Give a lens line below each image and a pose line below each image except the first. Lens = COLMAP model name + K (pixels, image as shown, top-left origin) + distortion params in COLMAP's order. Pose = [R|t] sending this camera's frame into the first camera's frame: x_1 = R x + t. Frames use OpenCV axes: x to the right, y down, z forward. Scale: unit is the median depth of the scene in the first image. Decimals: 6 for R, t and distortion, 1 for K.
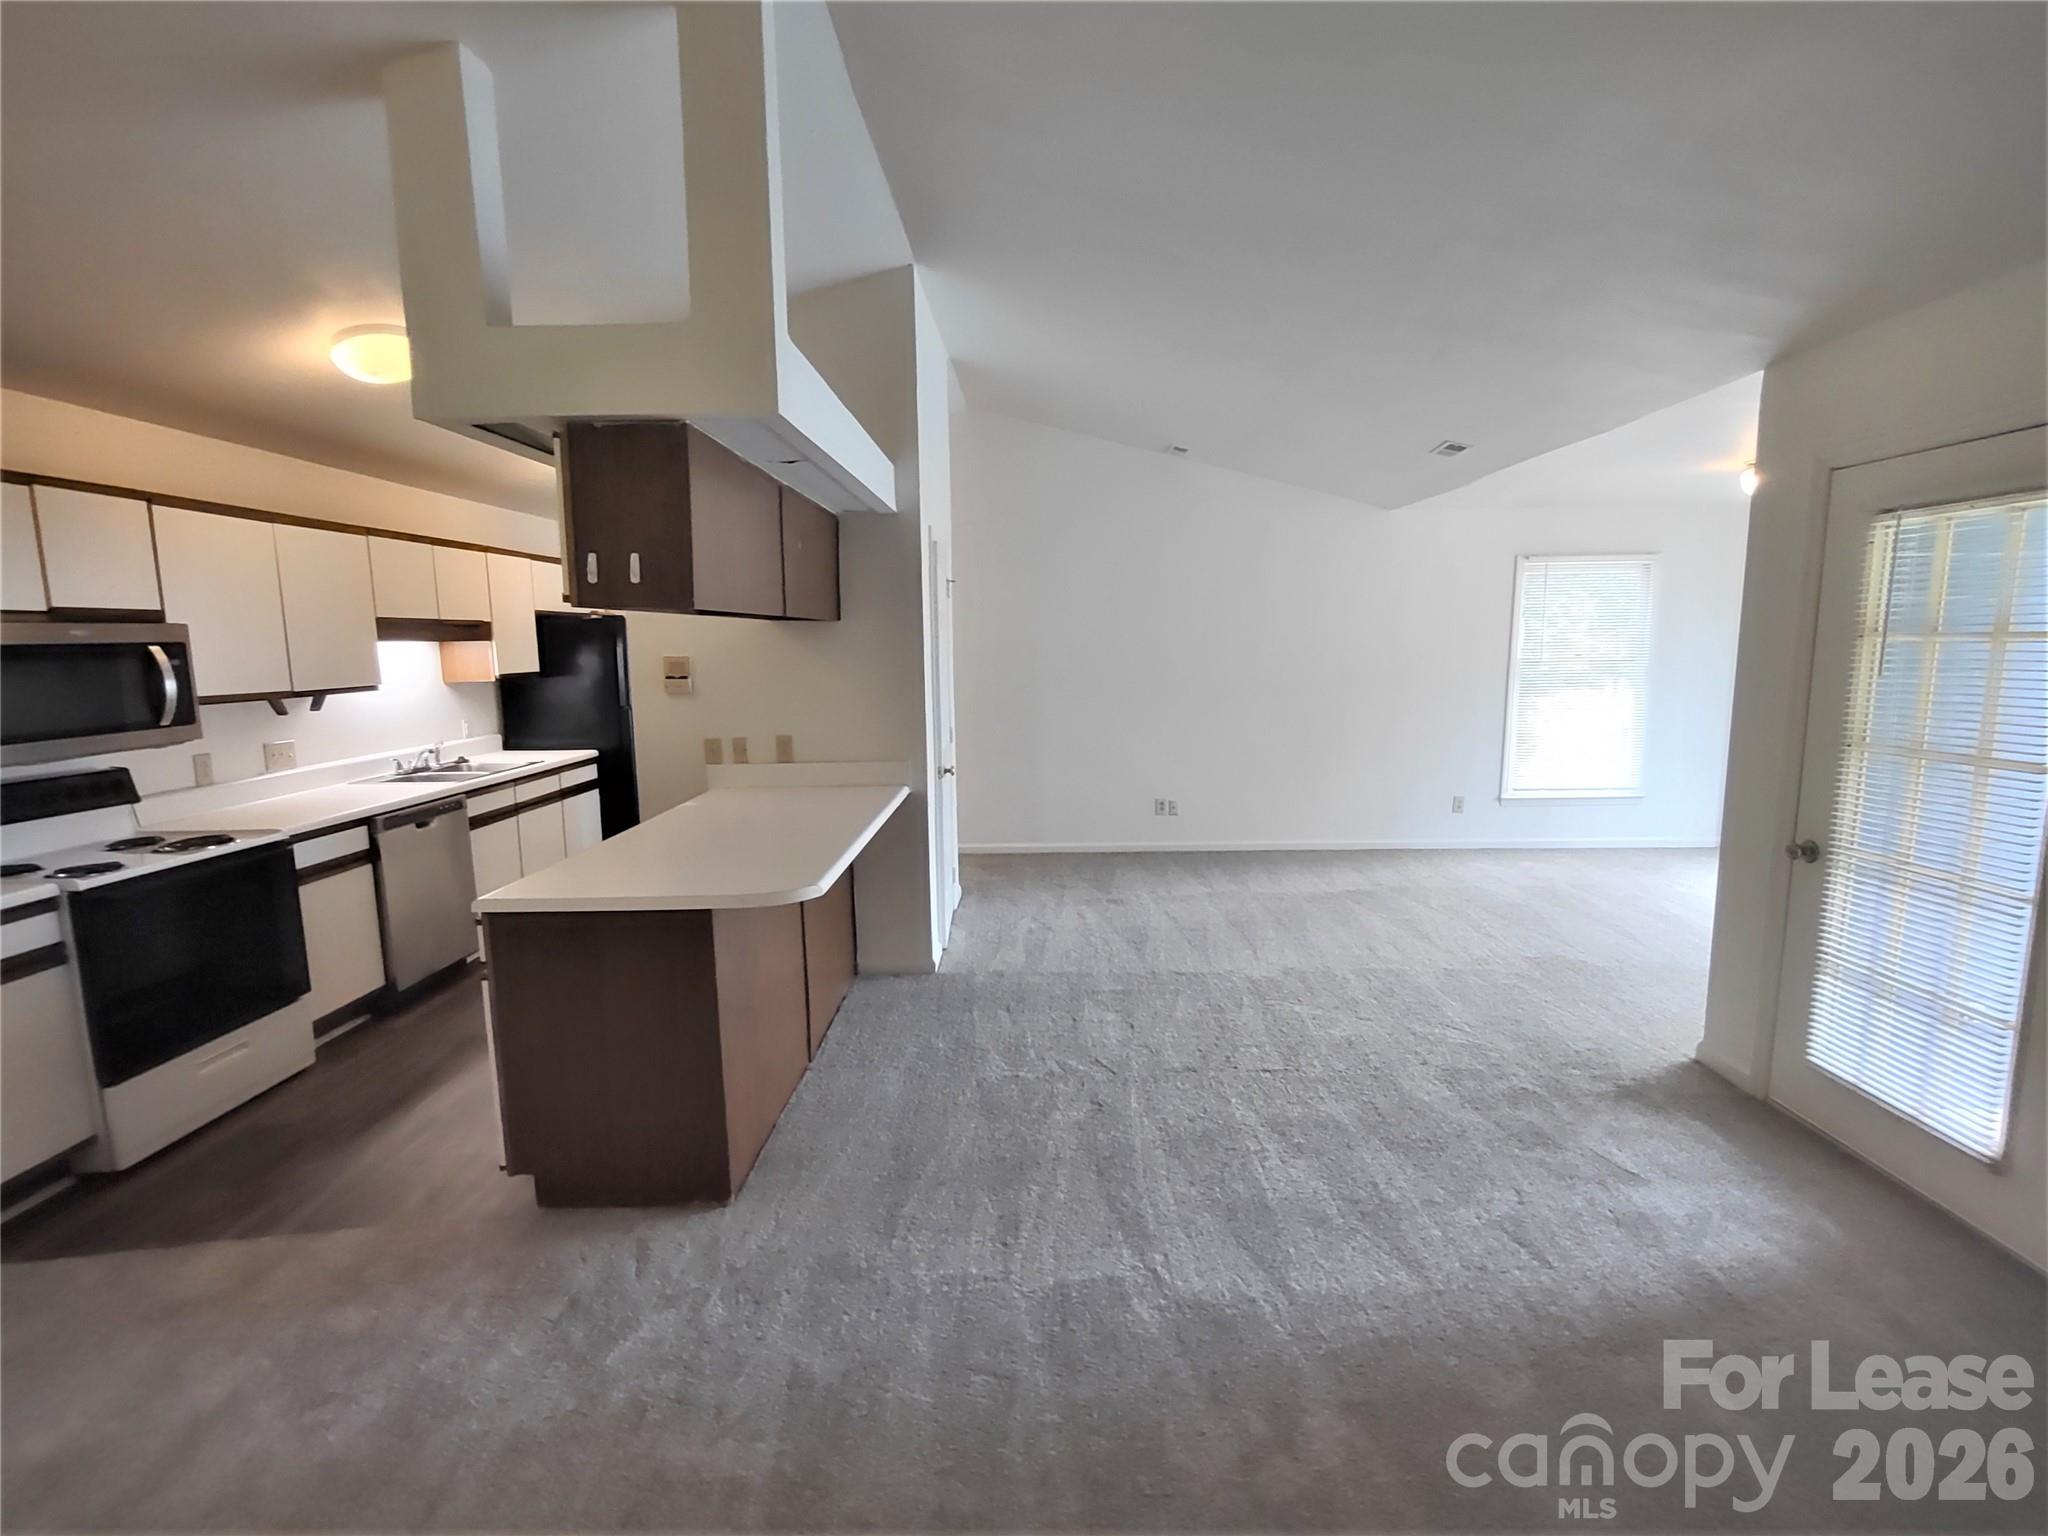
lens RADIAL K [[933.5, 0, 1024.0], [0, 933.5, 768.0], [0, 0, 1]] dist [-0.000598, -0.000401]
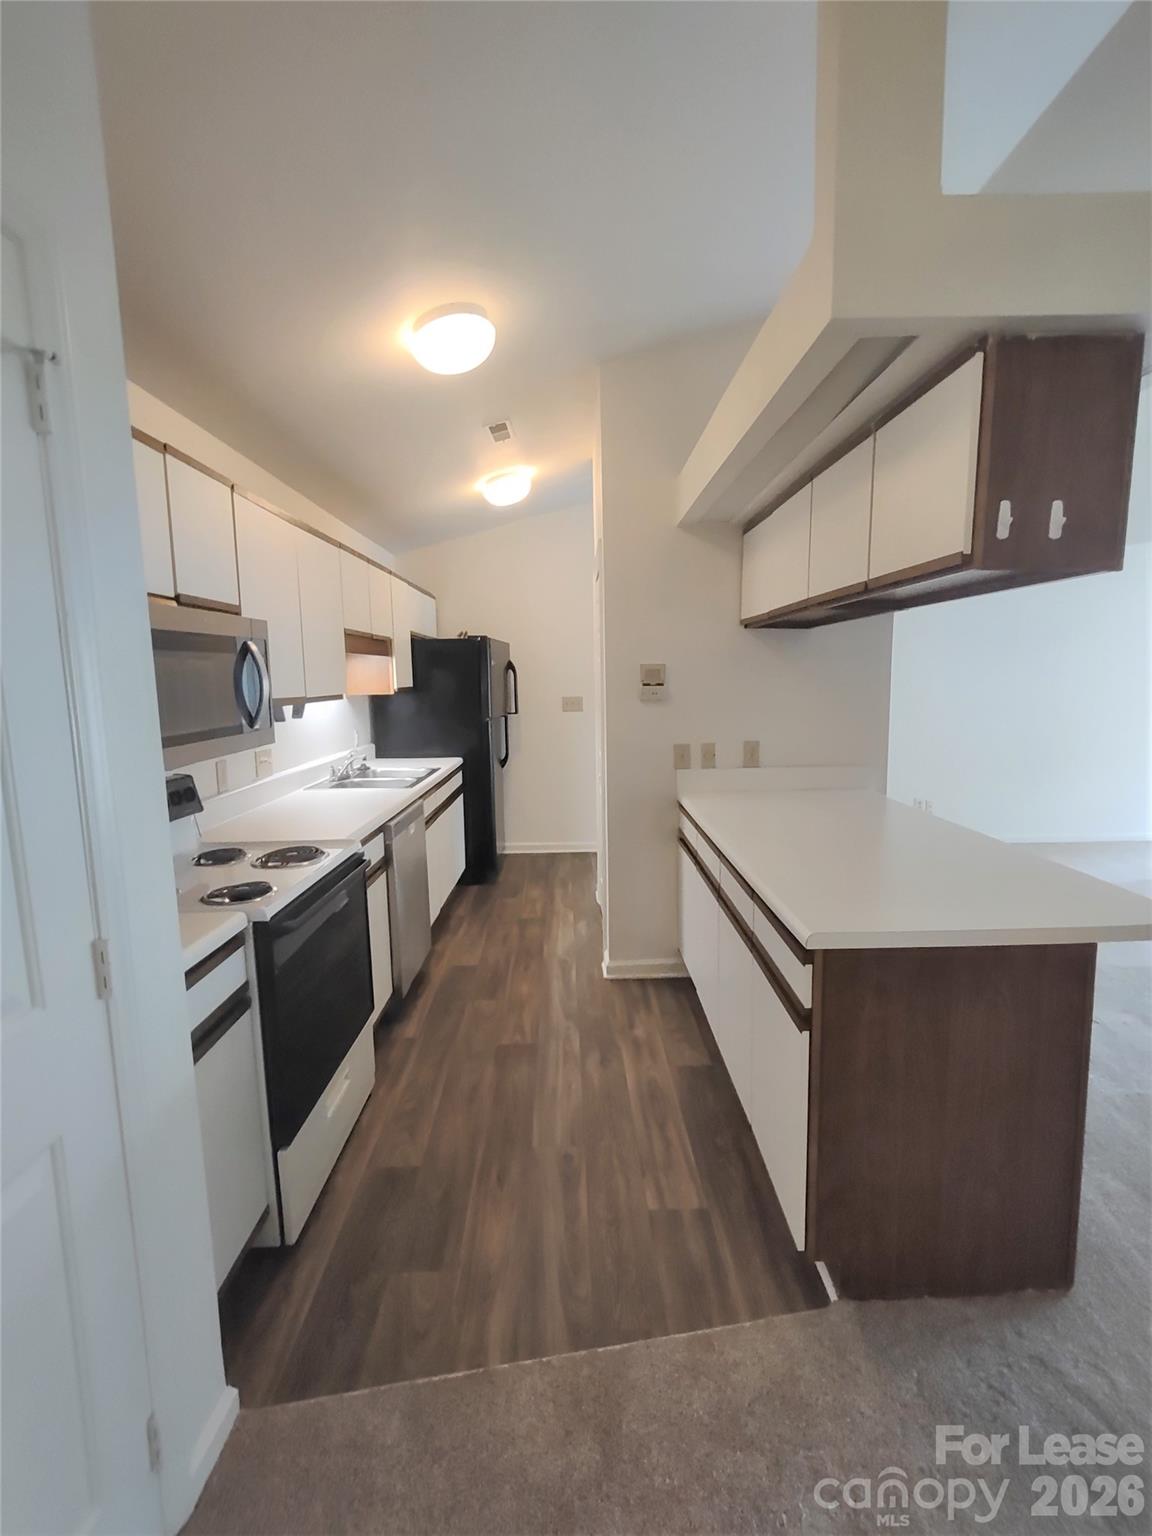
lens RADIAL K [[700.1, 0, 576.0], [0, 700.1, 768.0], [0, 0, 1]] dist [-0.000598, -0.000401]
pose [[0.999850, -0.005345, 0.016468, -0.580175], [0.005453, 0.999964, -0.006546, -0.000696], [-0.016432, 0.006634, 0.999843, 0.284434]]
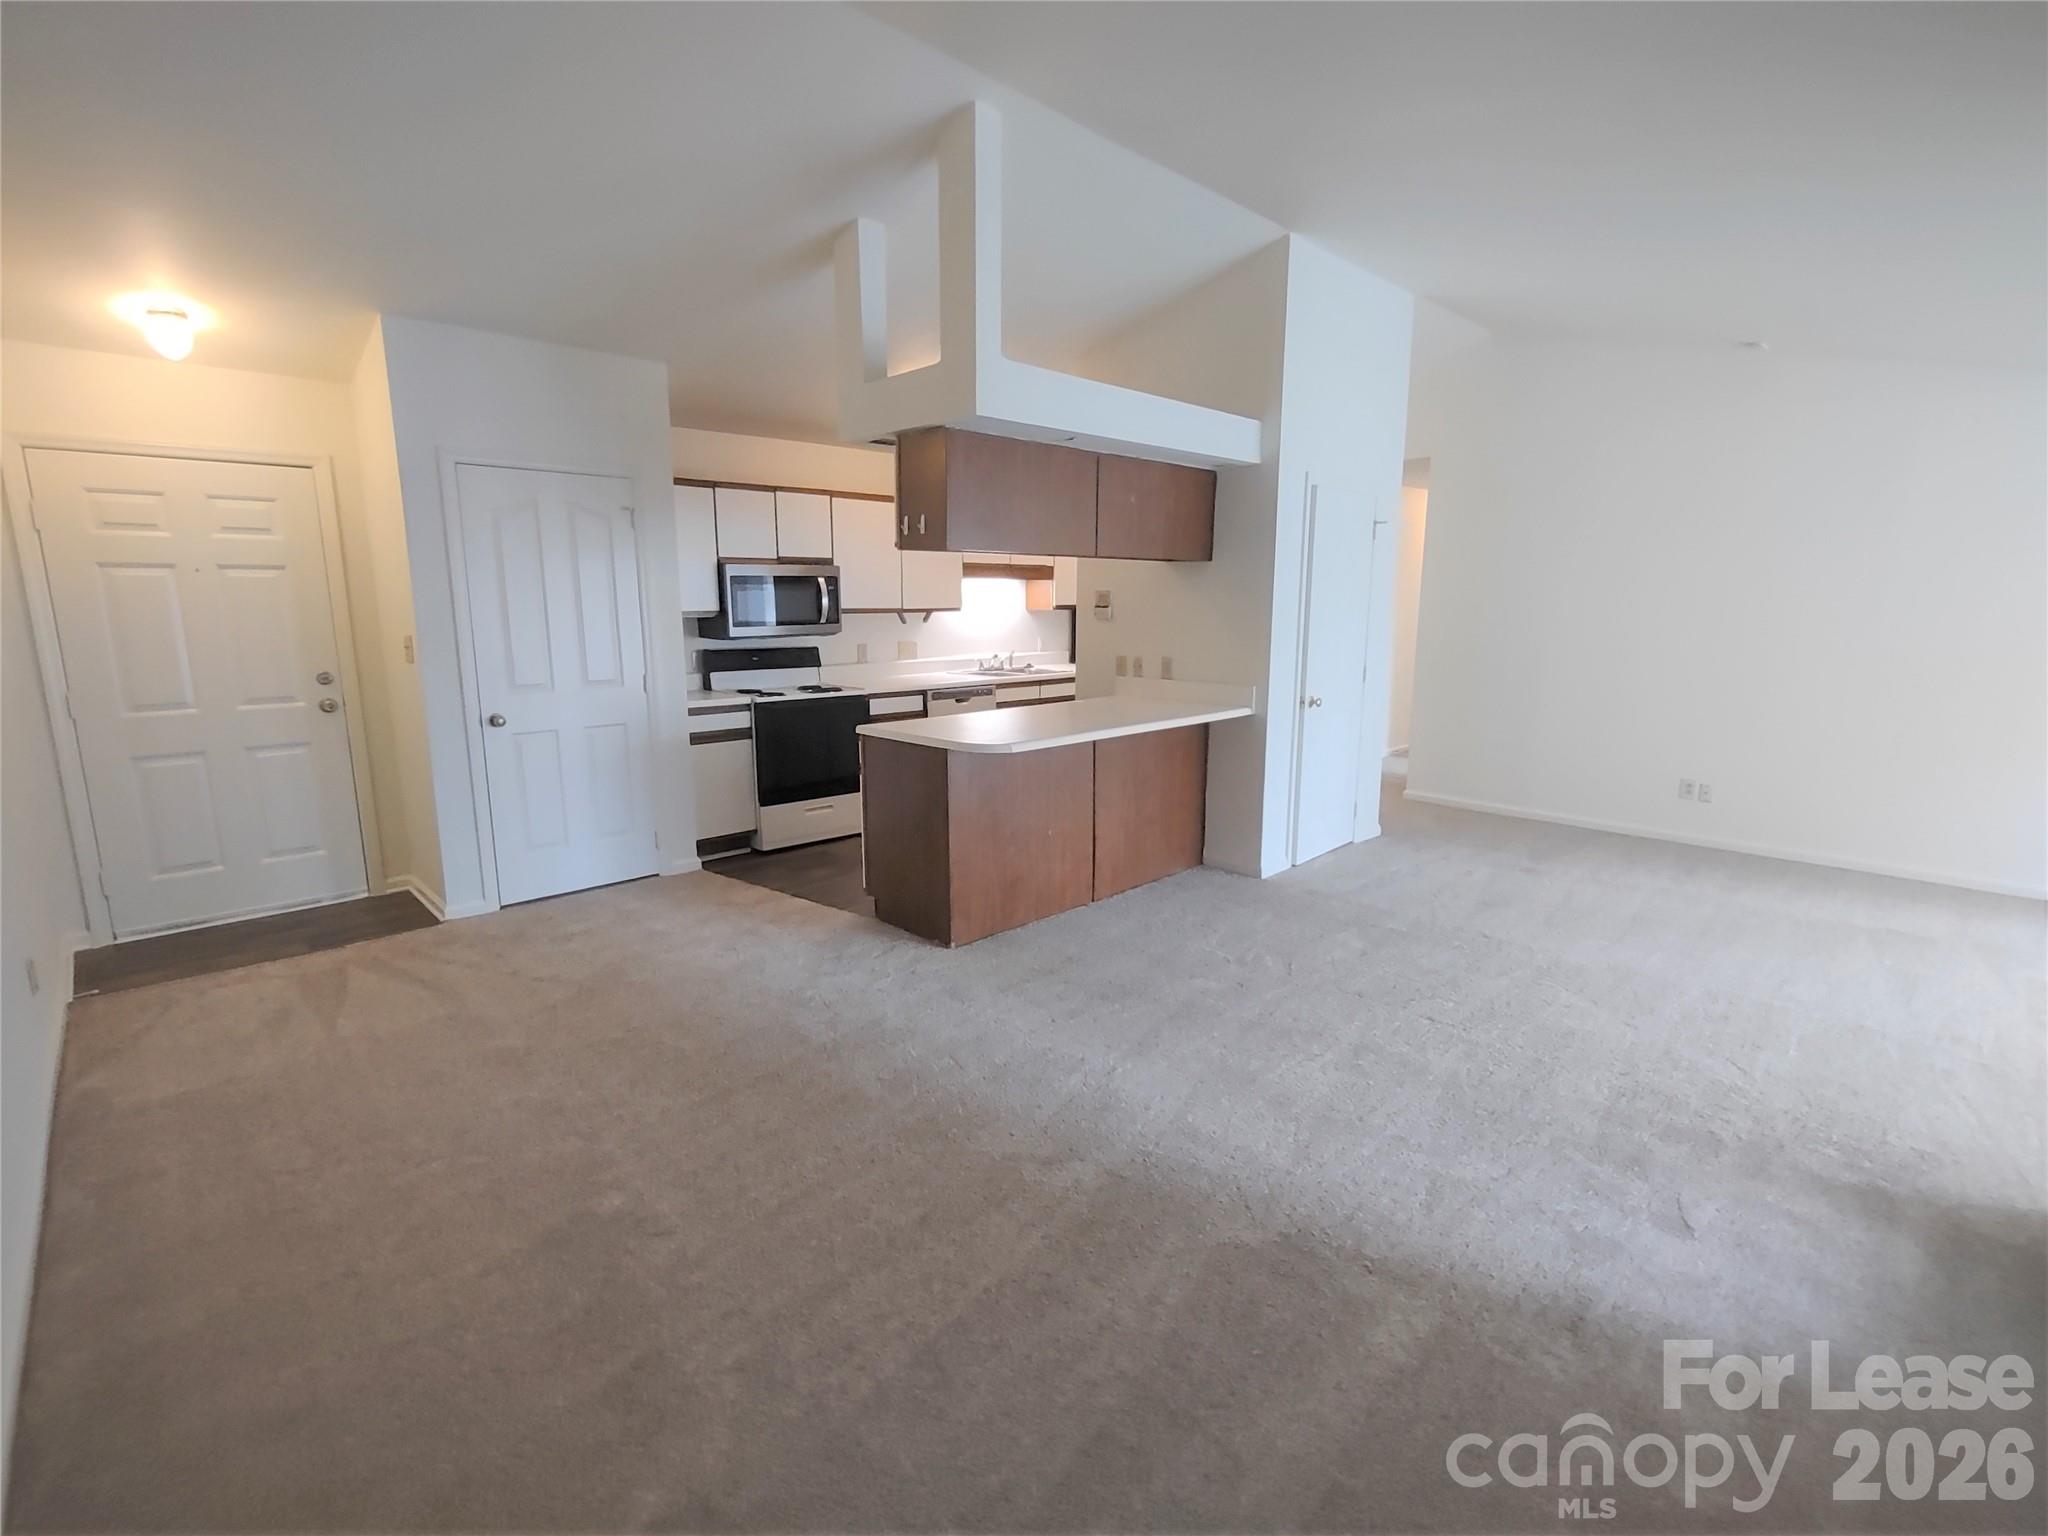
lens RADIAL K [[917.6, 0, 1024.0], [0, 917.6, 768.0], [0, 0, 1]] dist [-0.007280, -0.000105]
pose [[0.709632, 0.145828, -0.689316, 0.573962], [-0.108691, 0.989293, 0.097395, 0.015385], [0.696138, 0.005808, 0.717885, 0.008511]]
